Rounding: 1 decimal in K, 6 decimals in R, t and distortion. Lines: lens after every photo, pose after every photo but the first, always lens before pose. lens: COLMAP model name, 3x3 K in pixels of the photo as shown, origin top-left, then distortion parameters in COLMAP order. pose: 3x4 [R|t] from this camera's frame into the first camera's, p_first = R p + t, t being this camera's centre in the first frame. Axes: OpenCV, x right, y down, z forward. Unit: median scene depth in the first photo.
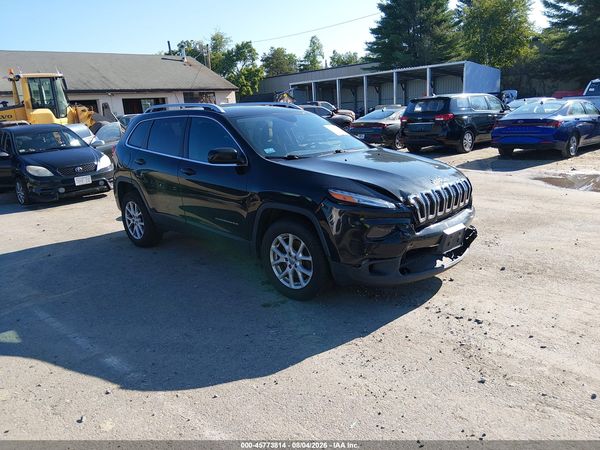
lens RADIAL K [[457.5, 0, 303.3], [0, 457.5, 224.5], [0, 0, 1]] dist [0.062822, -0.108562]
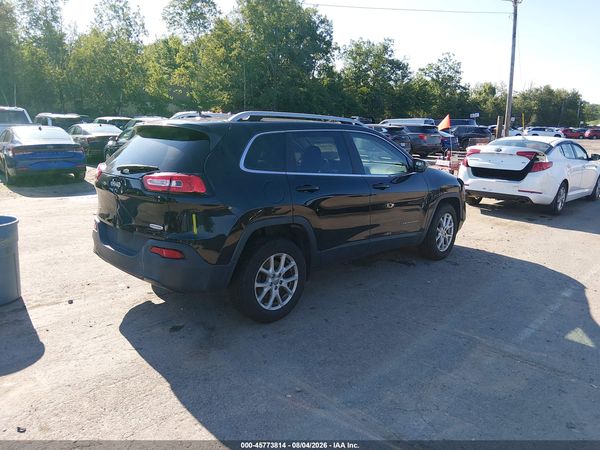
lens RADIAL K [[457.5, 0, 303.3], [0, 457.5, 224.5], [0, 0, 1]] dist [0.062822, -0.108562]
pose [[-0.002664, -0.145169, 0.989403, -0.127306], [0.209667, 0.967334, 0.142496, -0.022123], [-0.977769, 0.207825, 0.027861, 0.118614]]
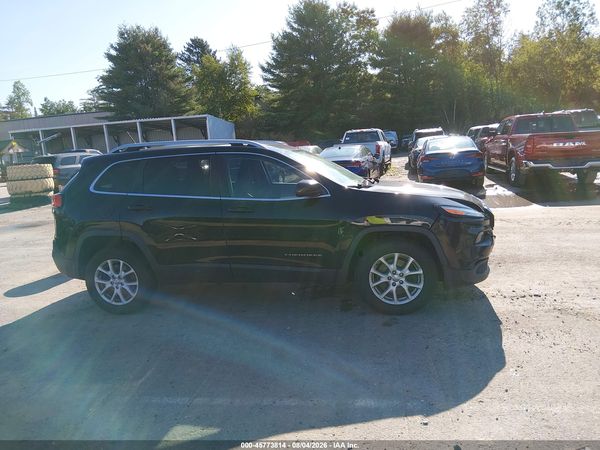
lens RADIAL K [[457.5, 0, 303.3], [0, 457.5, 224.5], [0, 0, 1]] dist [0.062822, -0.108562]
pose [[0.830259, -0.094481, 0.549312, -0.066412], [0.152384, 0.986459, -0.060651, -0.001146], [-0.536143, 0.134063, 0.833413, 0.017249]]
